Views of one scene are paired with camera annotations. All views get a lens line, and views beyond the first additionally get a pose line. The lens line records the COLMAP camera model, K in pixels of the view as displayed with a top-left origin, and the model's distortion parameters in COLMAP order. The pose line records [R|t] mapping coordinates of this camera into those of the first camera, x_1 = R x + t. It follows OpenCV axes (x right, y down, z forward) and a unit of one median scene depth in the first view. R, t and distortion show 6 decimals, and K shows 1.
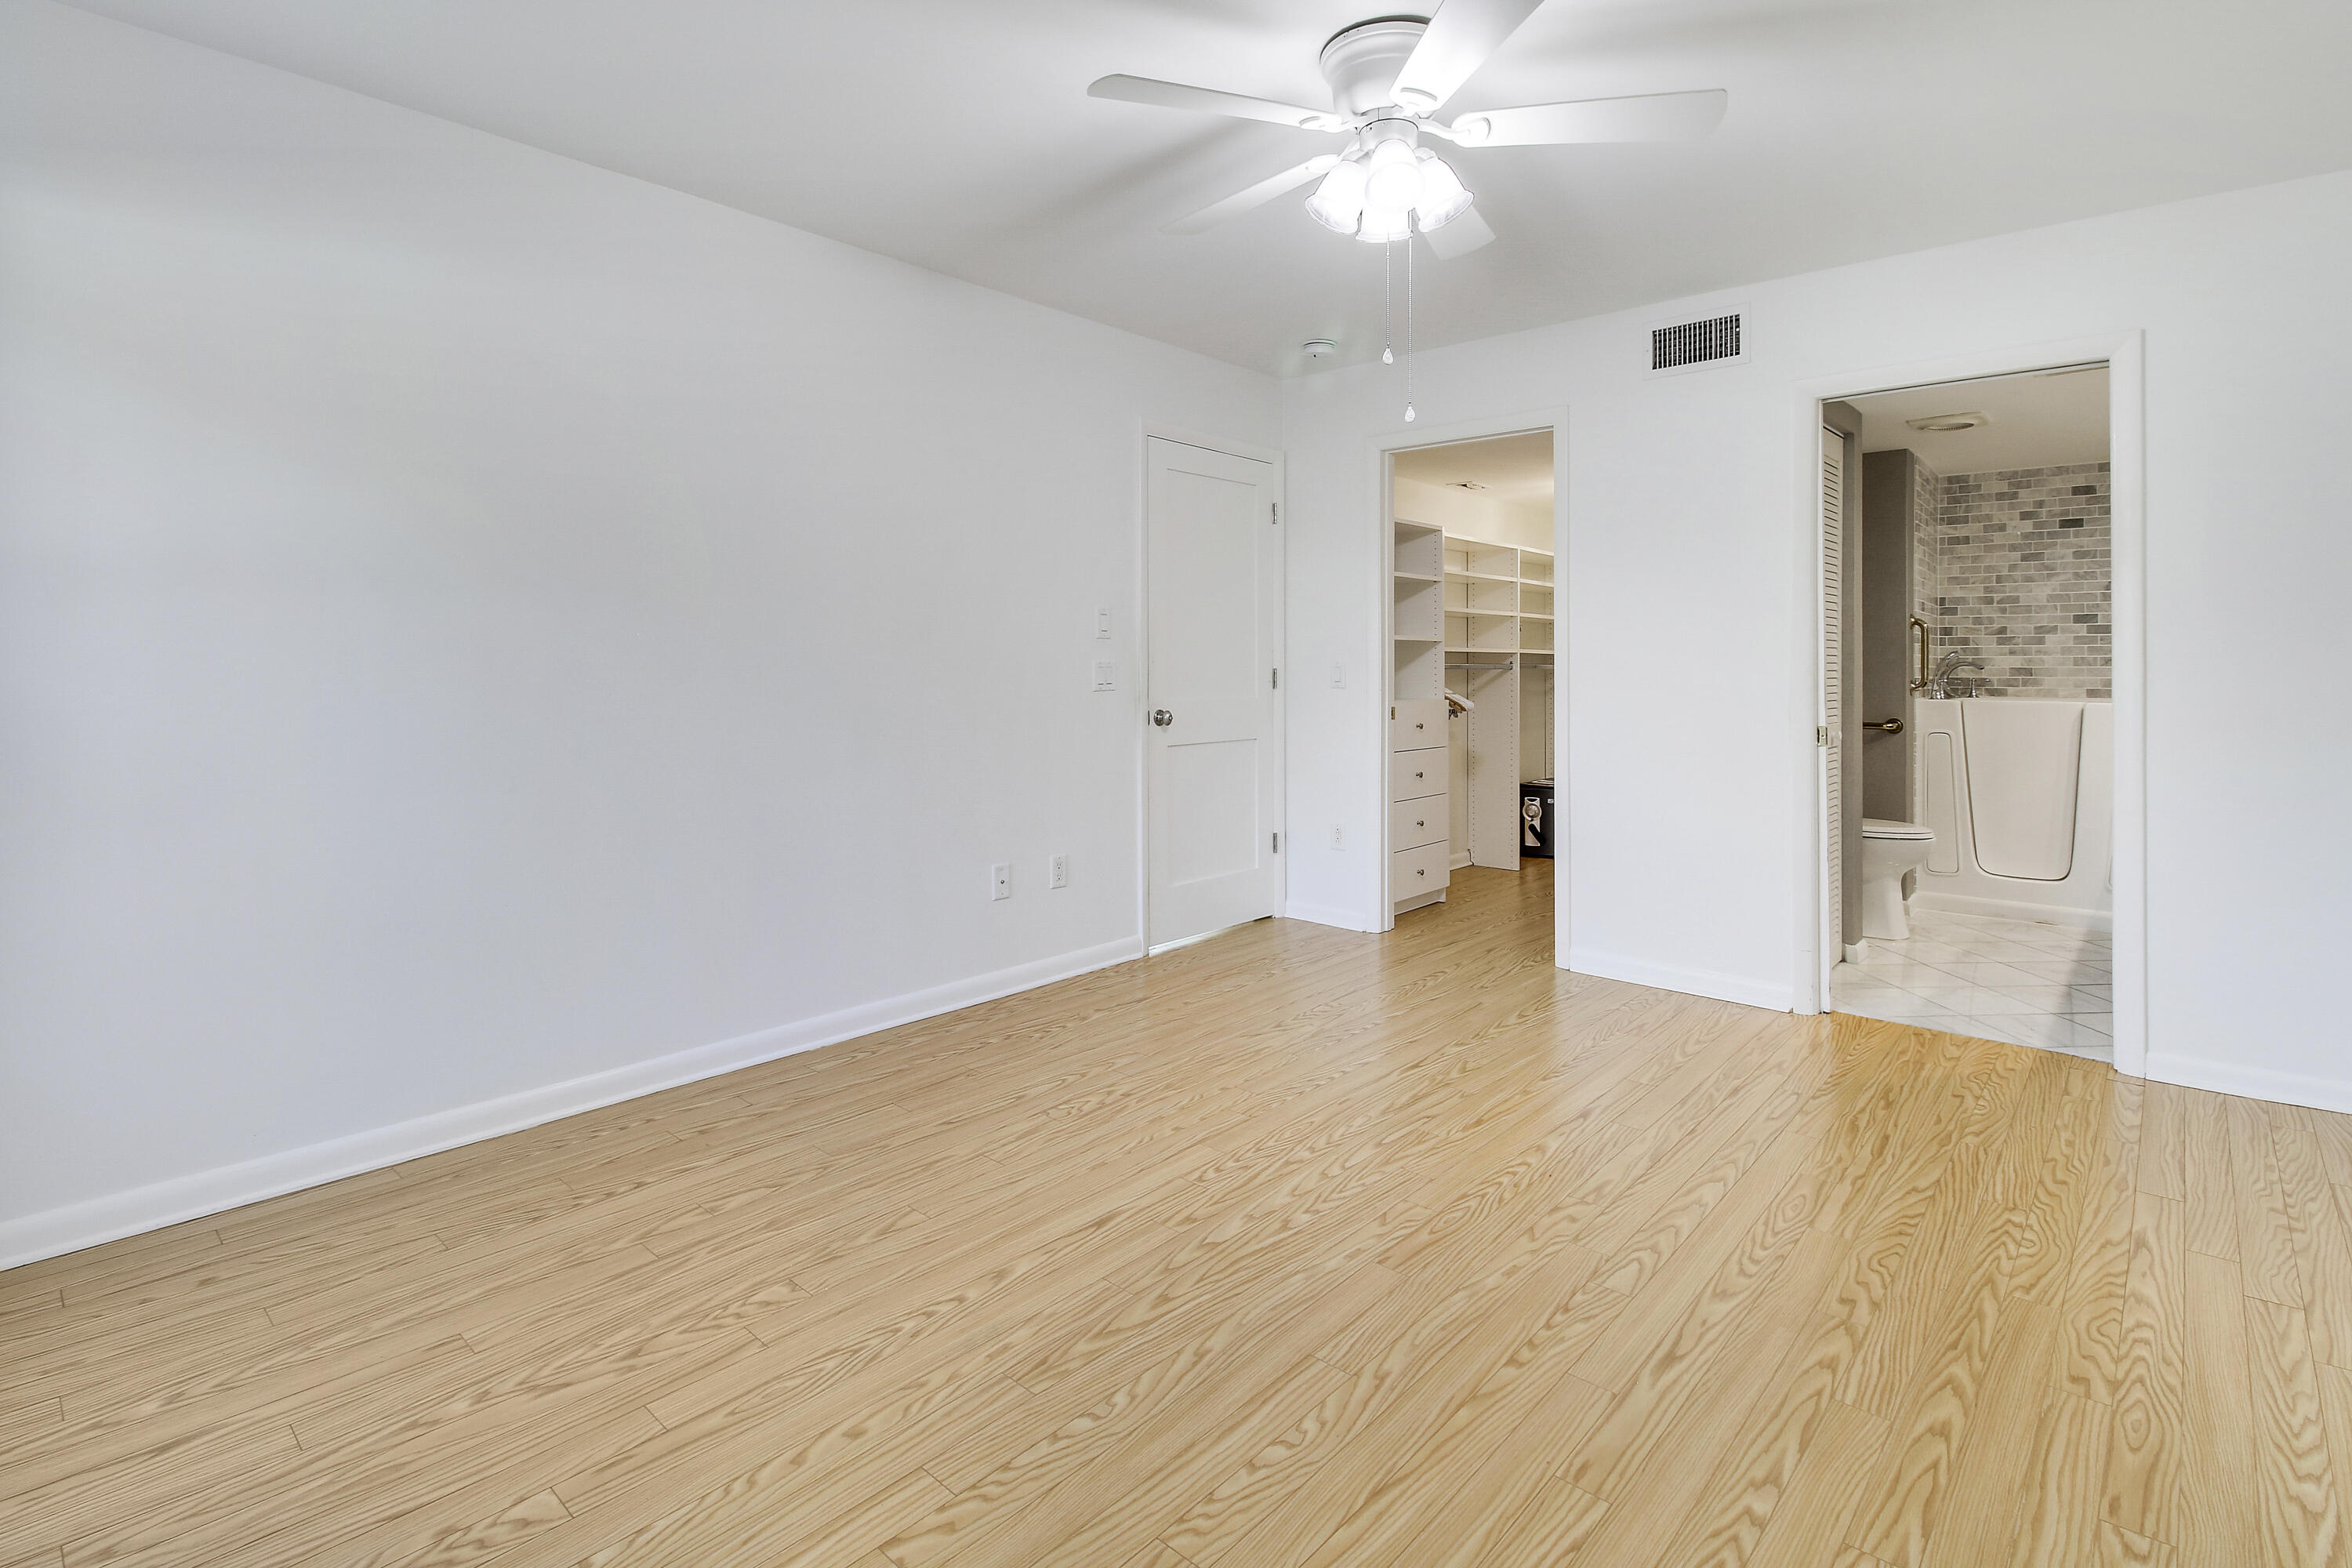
lens RADIAL K [[1103.0, 0, 1181.2], [0, 1103.0, 733.9], [0, 0, 1]] dist [0.006348, -0.012473]
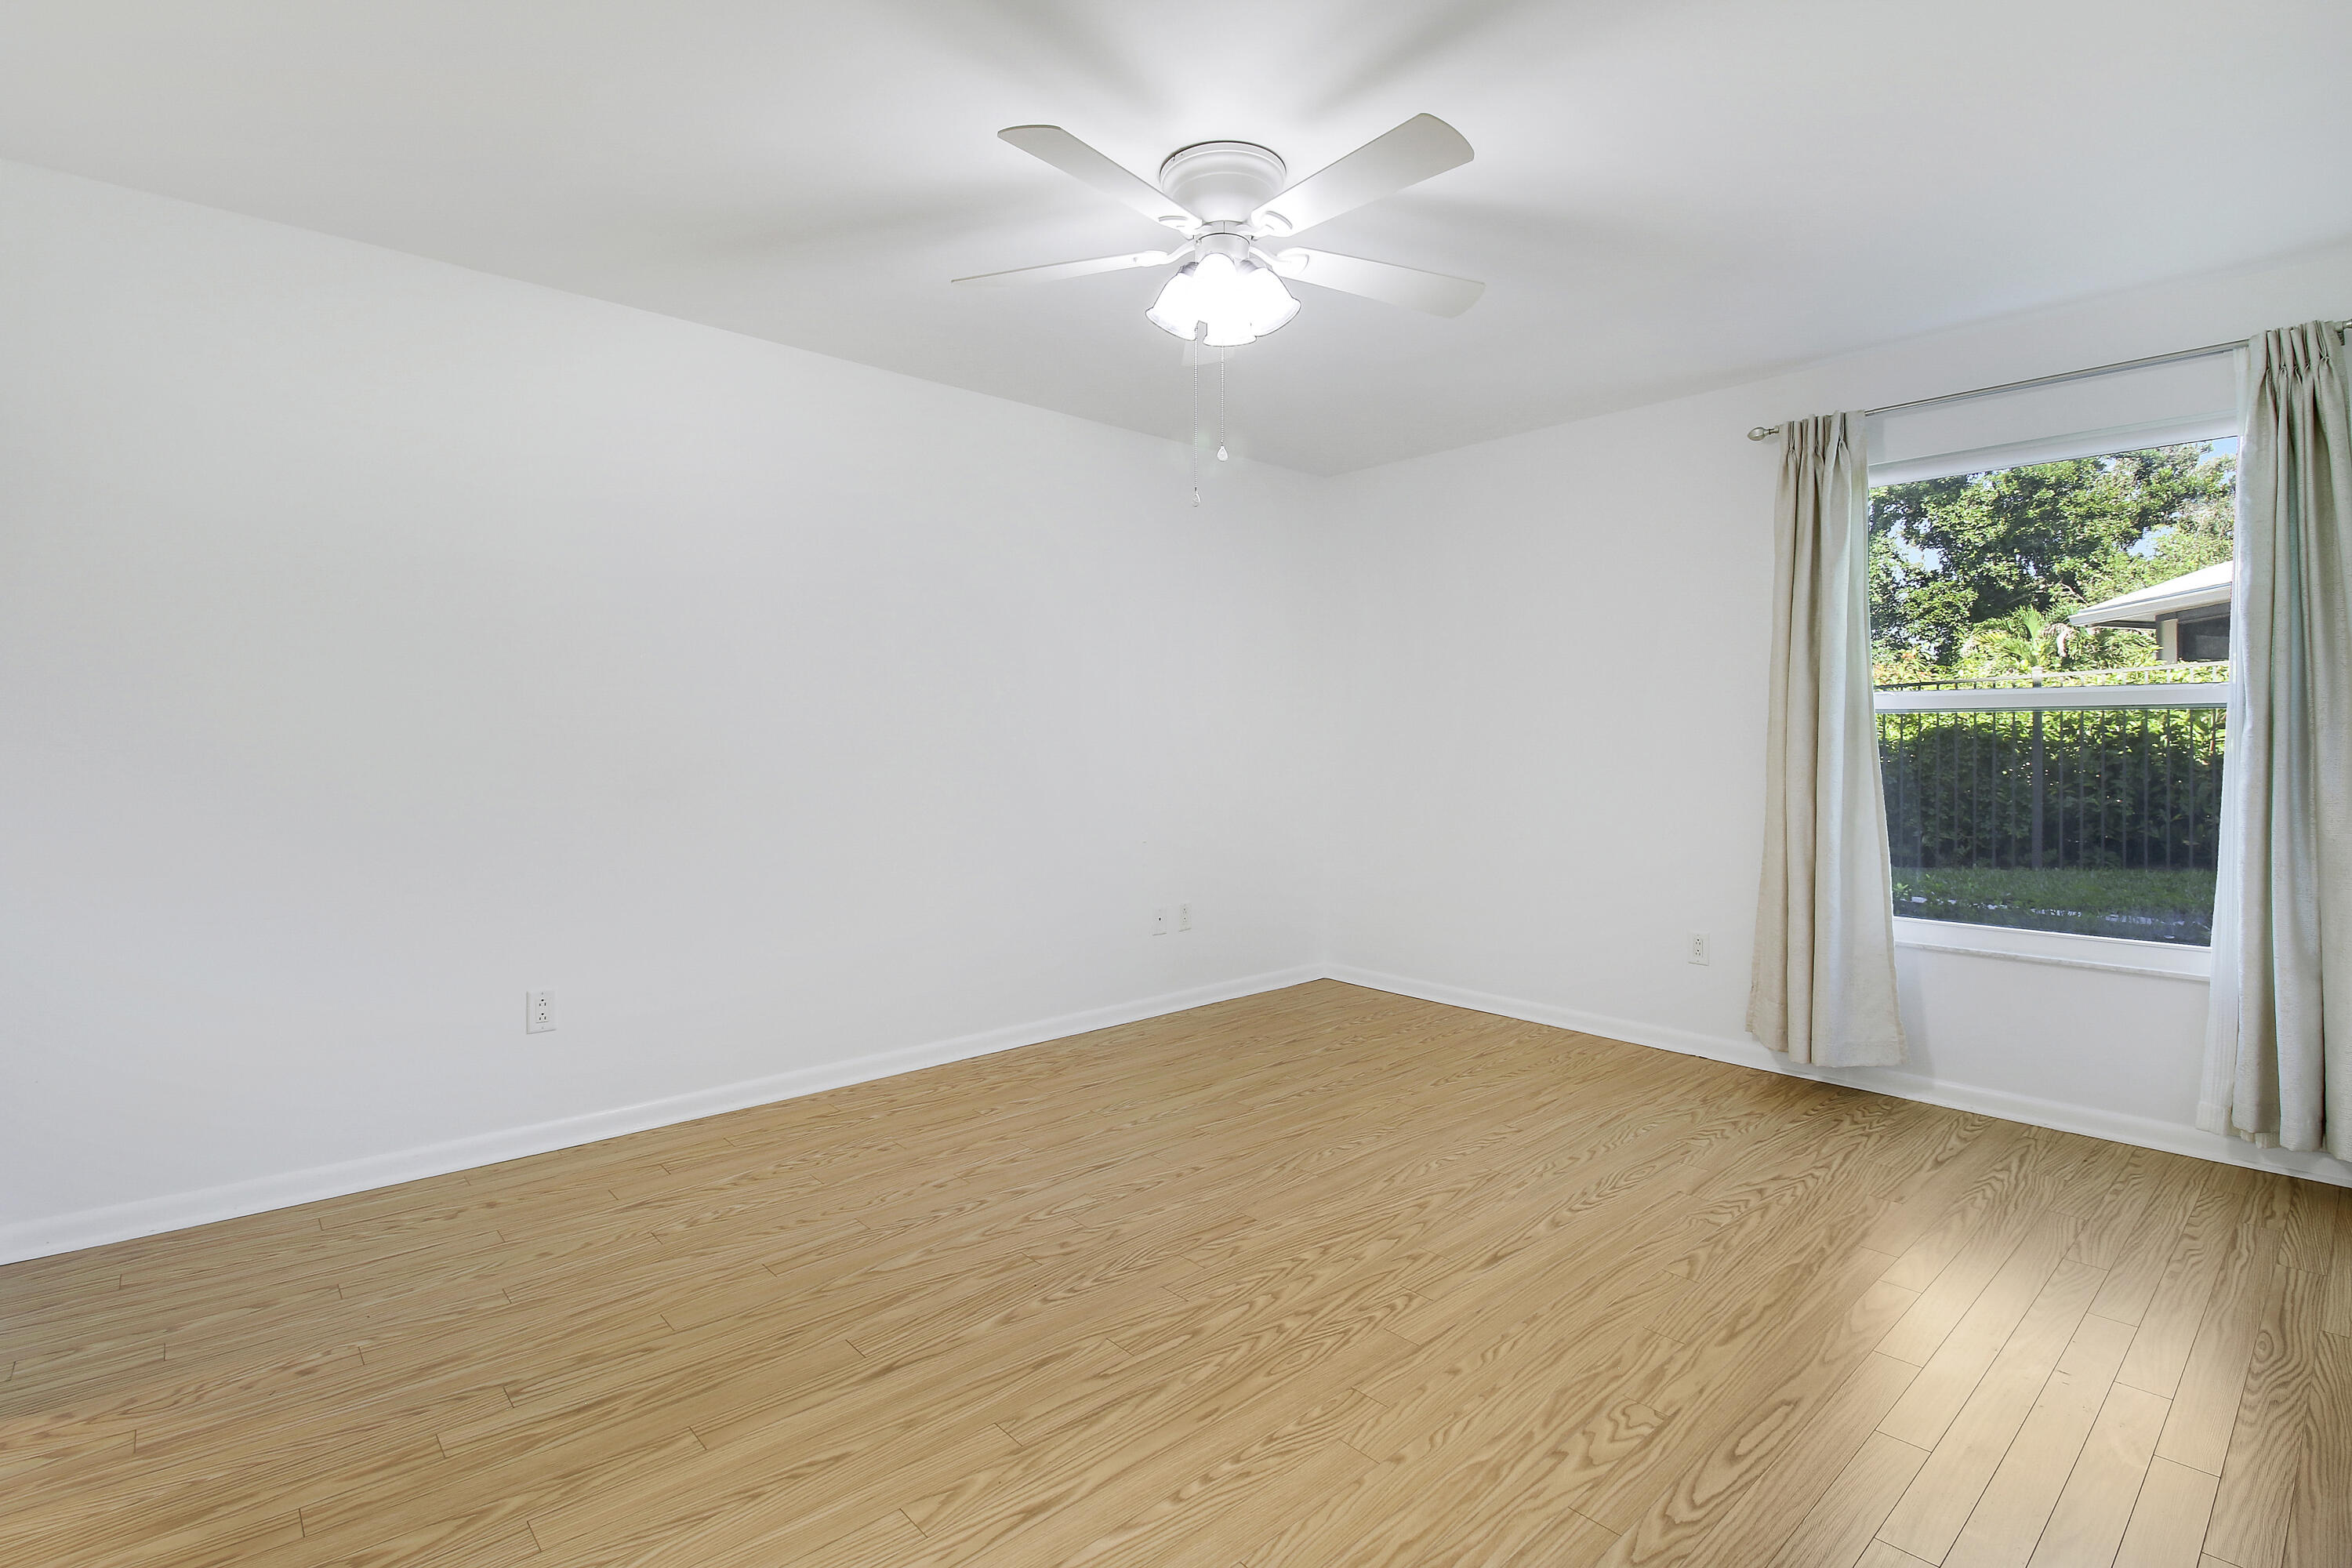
lens RADIAL K [[1088.9, 0, 1178.5], [0, 1088.9, 770.3], [0, 0, 1]] dist [-0.001033, -0.012369]
pose [[-0.993866, -0.006495, 0.110397, 0.127233], [0.003232, 0.996141, 0.087707, -0.137794], [-0.110541, 0.087526, -0.990010, 2.122450]]
